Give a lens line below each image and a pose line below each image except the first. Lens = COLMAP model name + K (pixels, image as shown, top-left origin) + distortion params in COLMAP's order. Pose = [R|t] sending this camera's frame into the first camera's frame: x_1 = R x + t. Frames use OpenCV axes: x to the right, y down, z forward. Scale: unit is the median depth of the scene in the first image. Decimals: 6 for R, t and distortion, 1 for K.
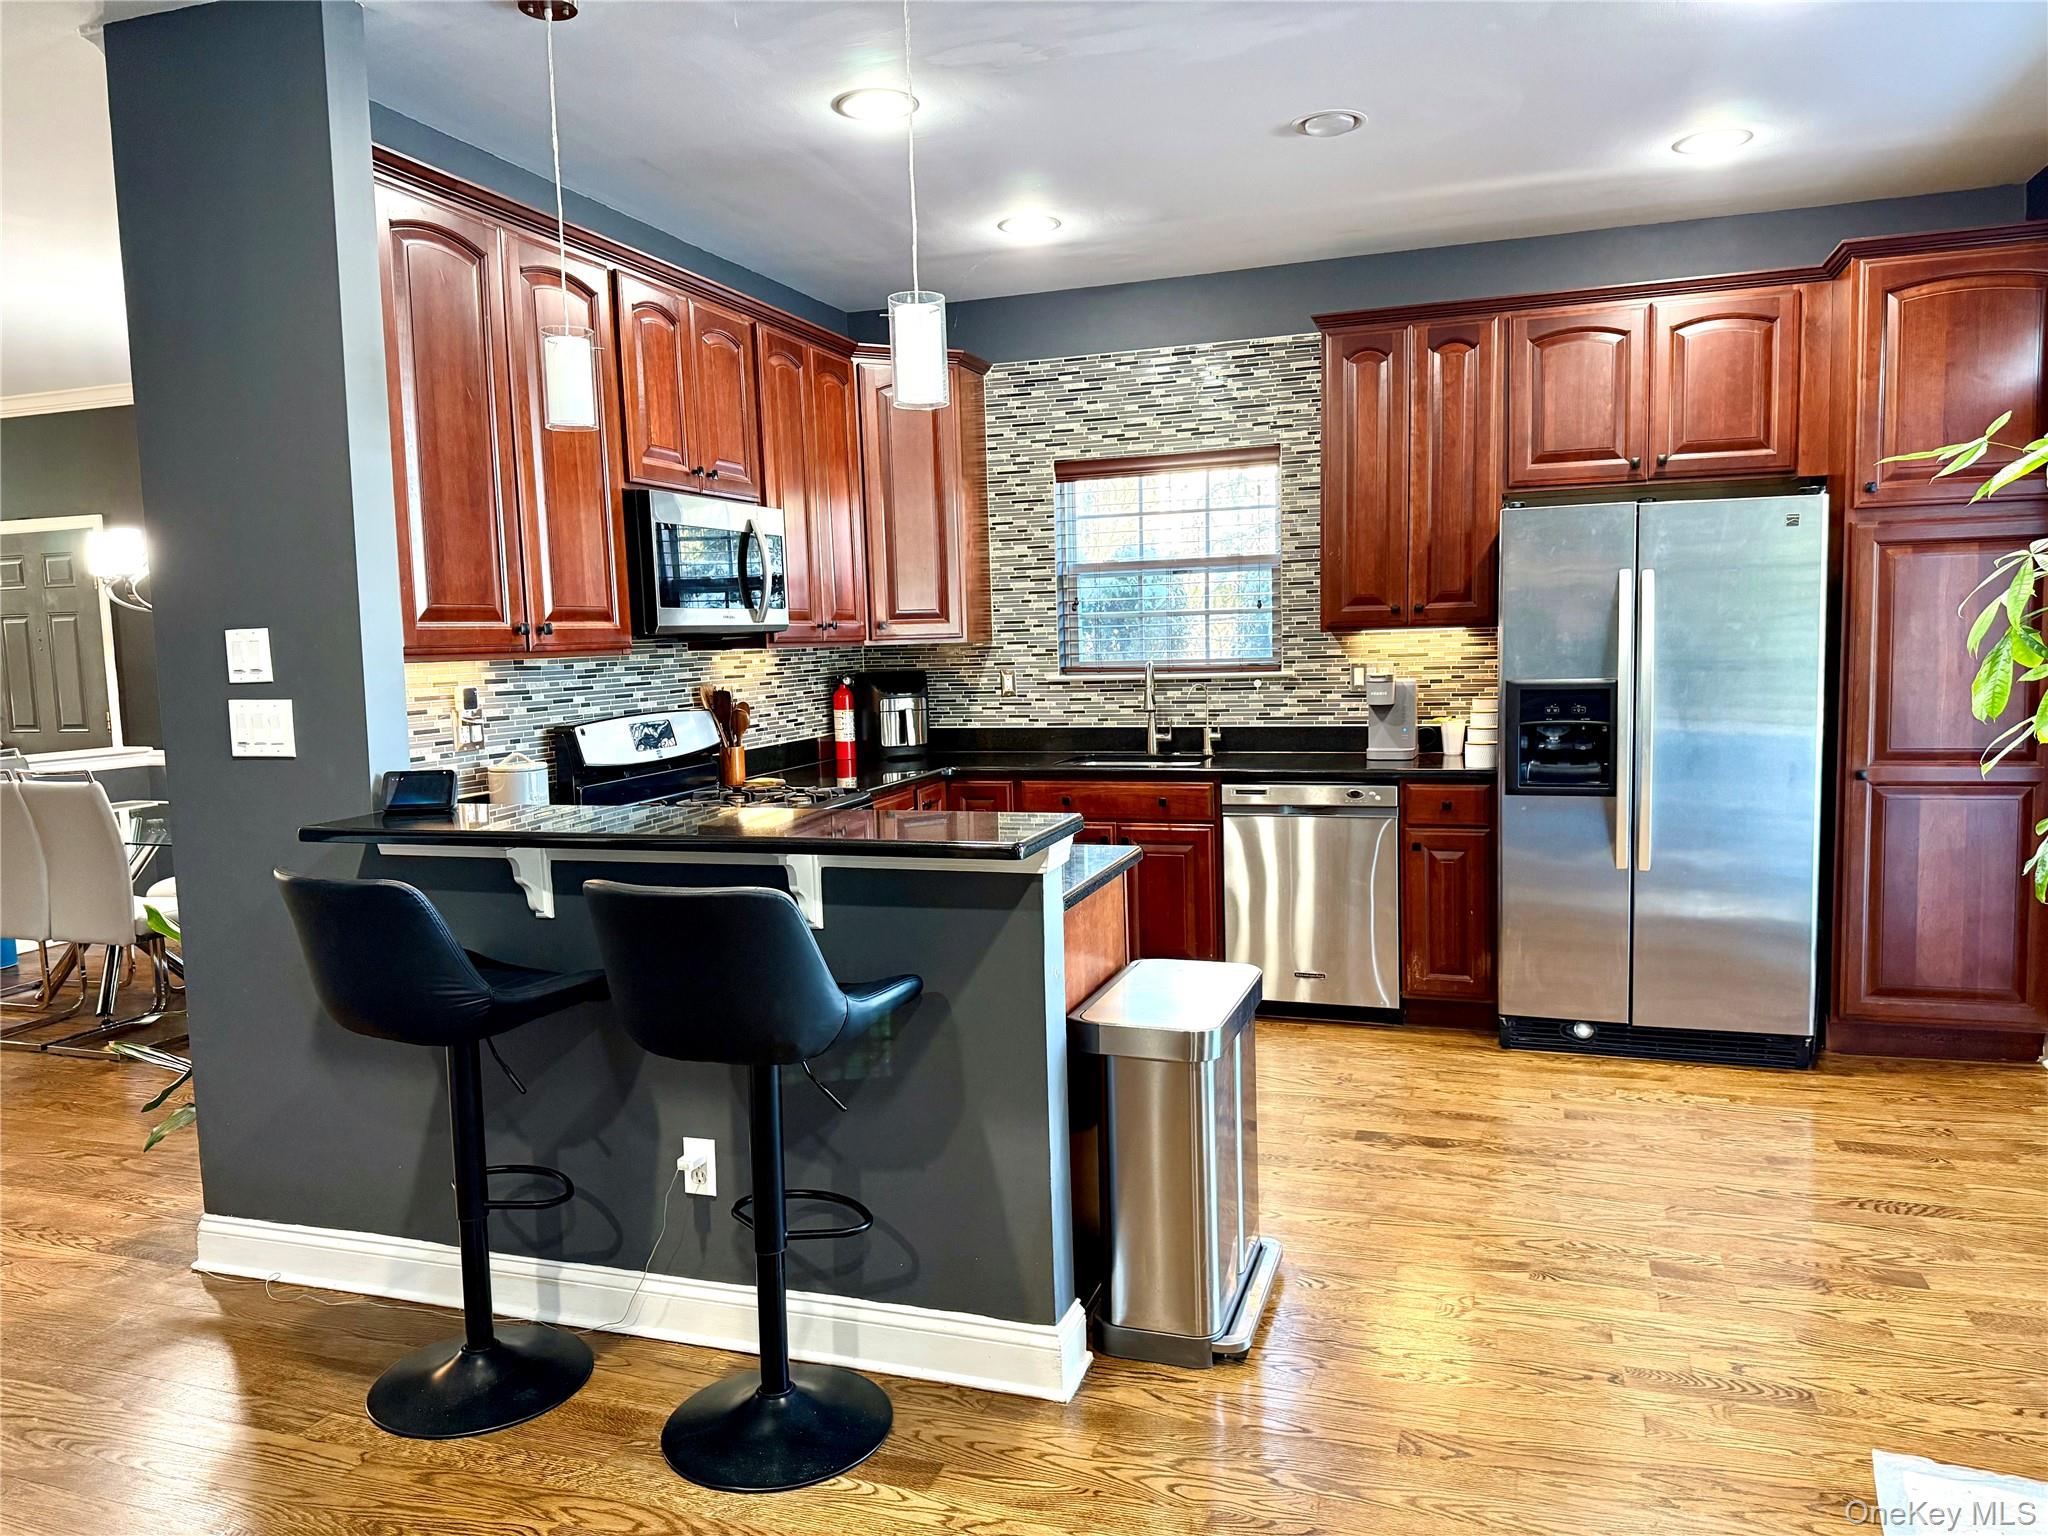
lens RADIAL K [[1452.4, 0, 1021.7], [0, 1452.4, 774.2], [0, 0, 1]] dist [0.079843, -0.092680]
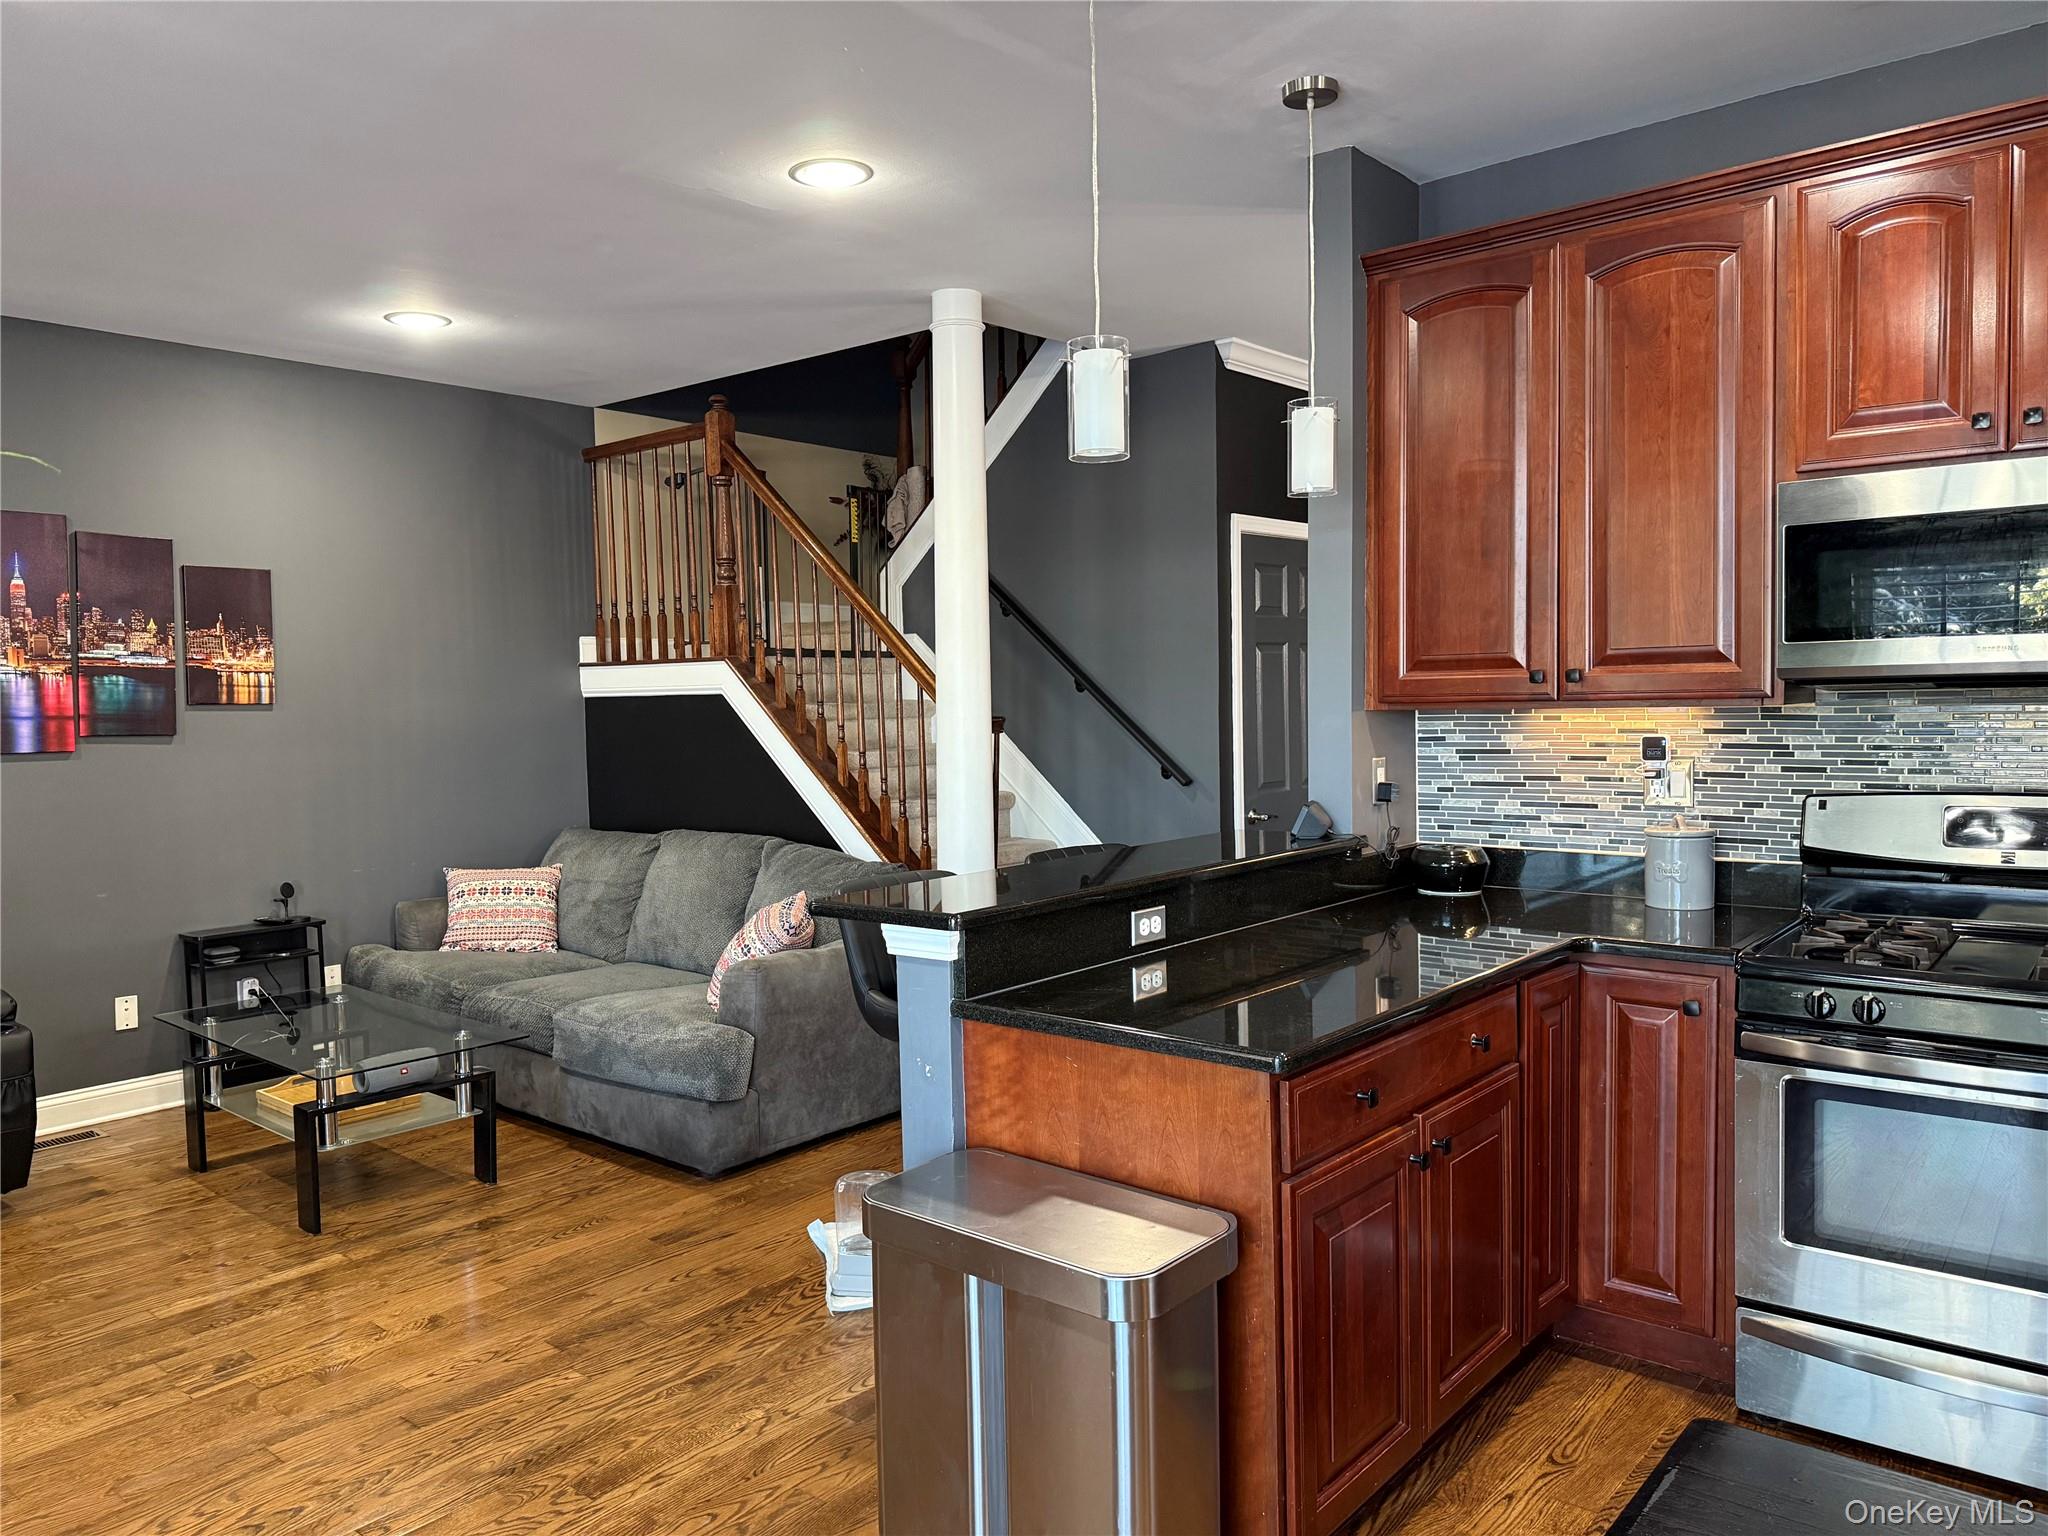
lens RADIAL K [[1452.4, 0, 1015.8], [0, 1452.4, 762.7], [0, 0, 1]] dist [0.079843, -0.092680]
pose [[-0.376807, 0.077451, -0.923048, 0.415600], [-0.059923, 0.992373, 0.107730, -0.080136], [0.924352, 0.095905, -0.369292, 0.668556]]
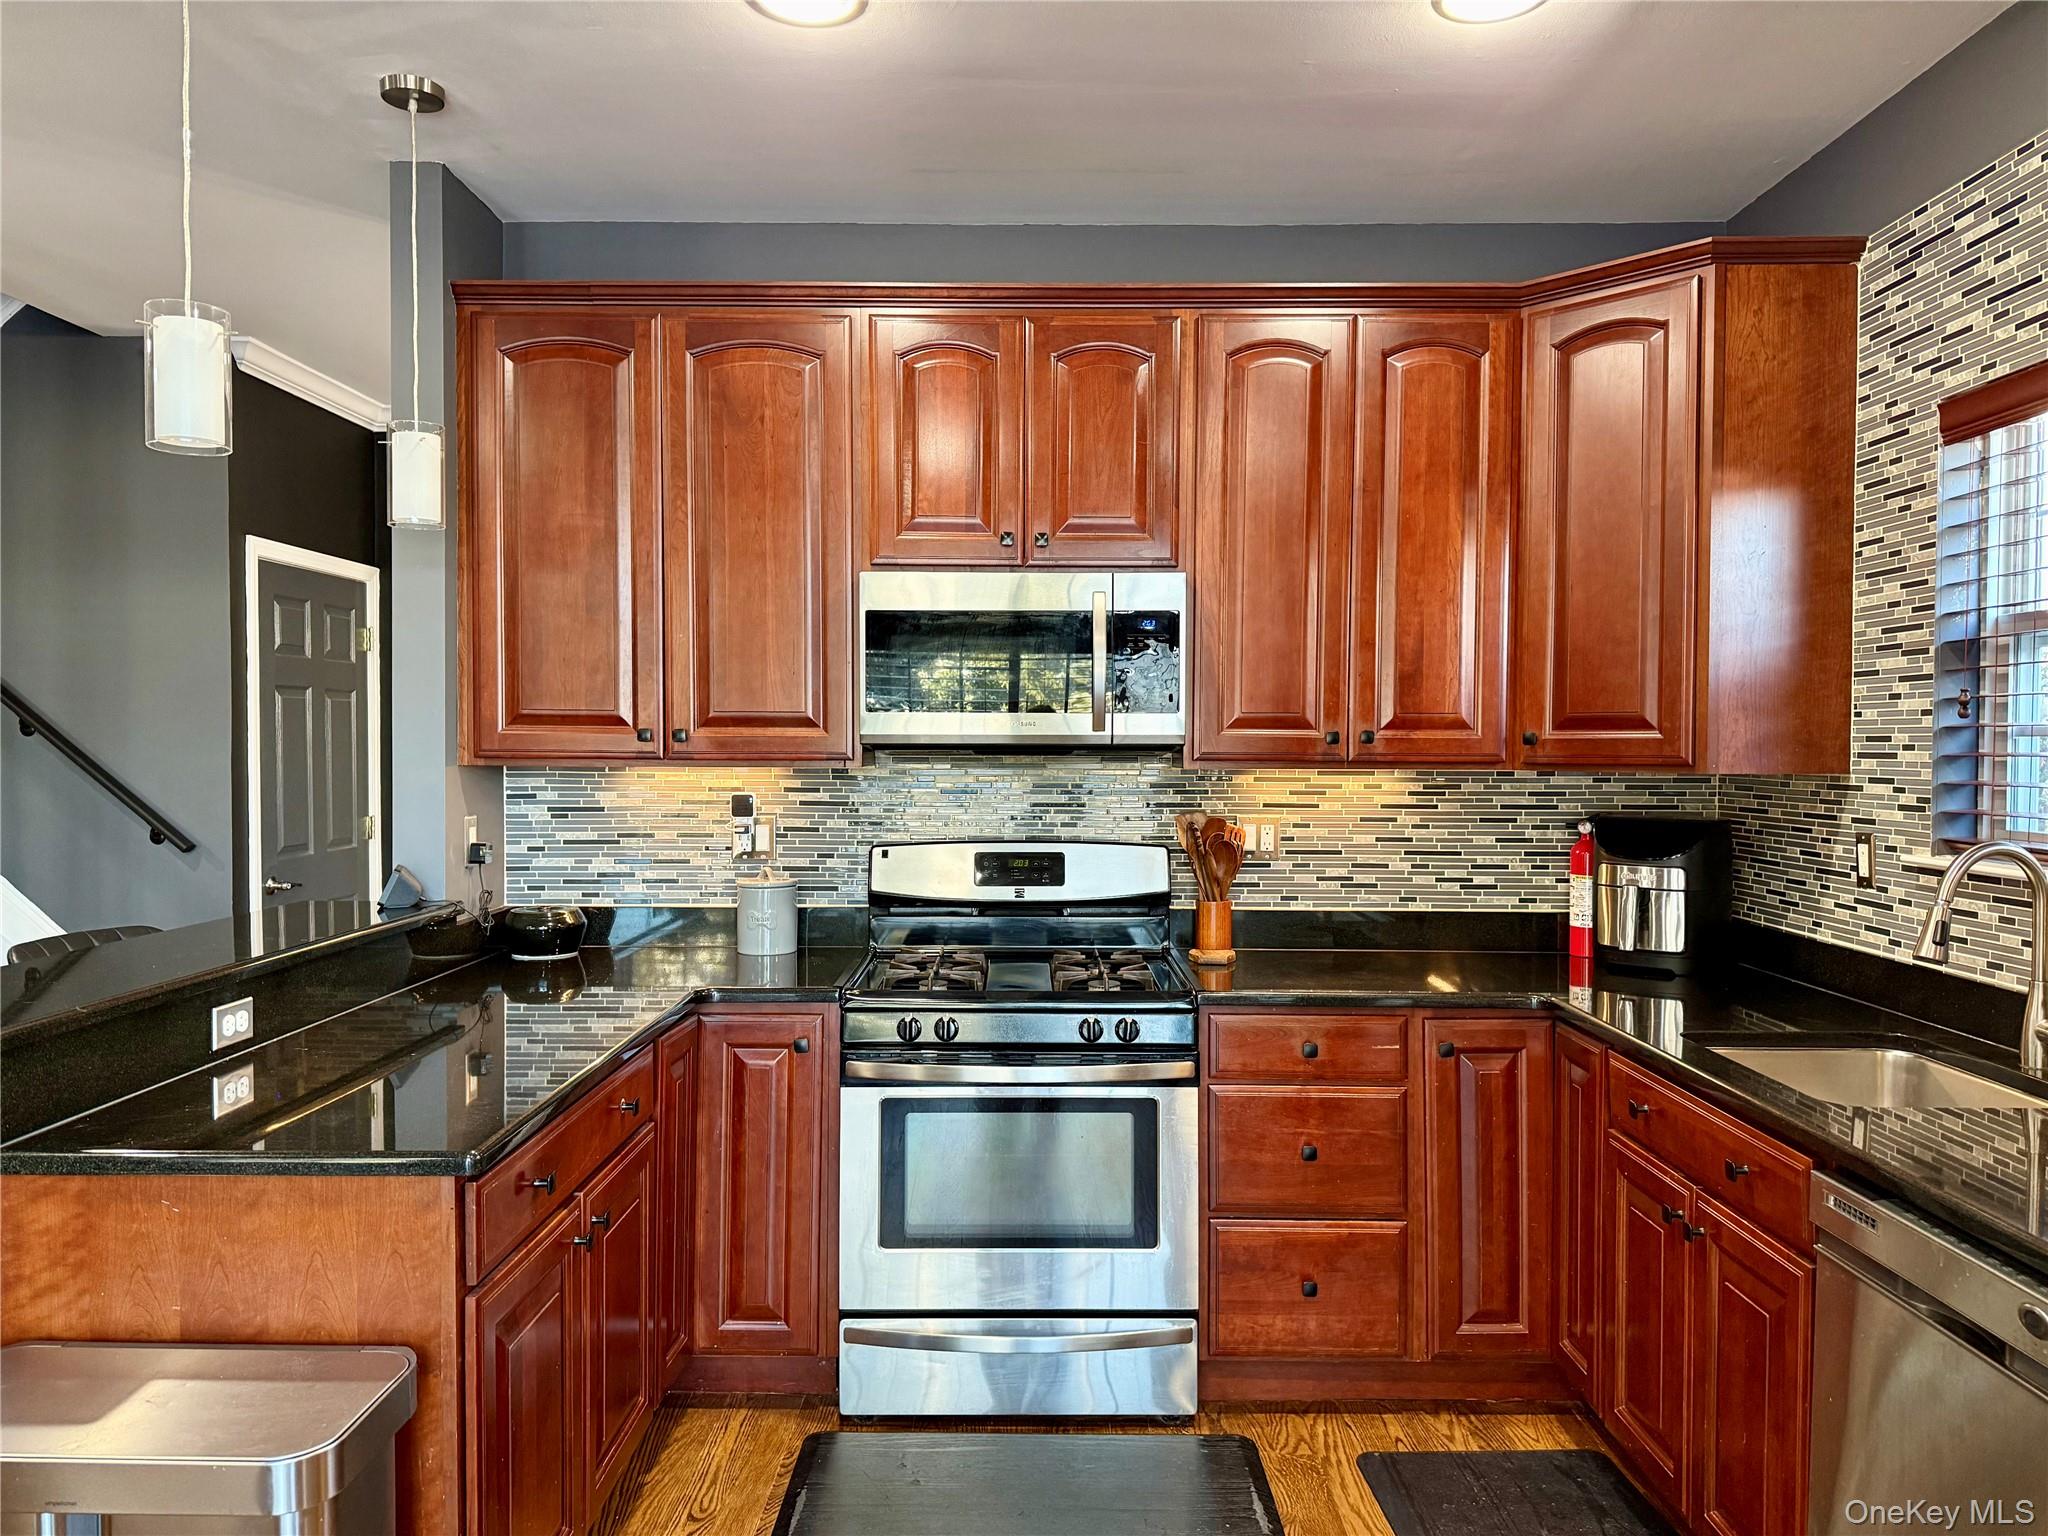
lens RADIAL K [[1452.4, 0, 1025.7], [0, 1452.4, 766.1], [0, 0, 1]] dist [0.079843, -0.092680]
pose [[0.307925, 0.043046, -0.950436, 0.402742], [-0.106336, 0.994274, 0.010580, -0.073614], [0.945450, 0.097808, 0.310739, 0.603065]]
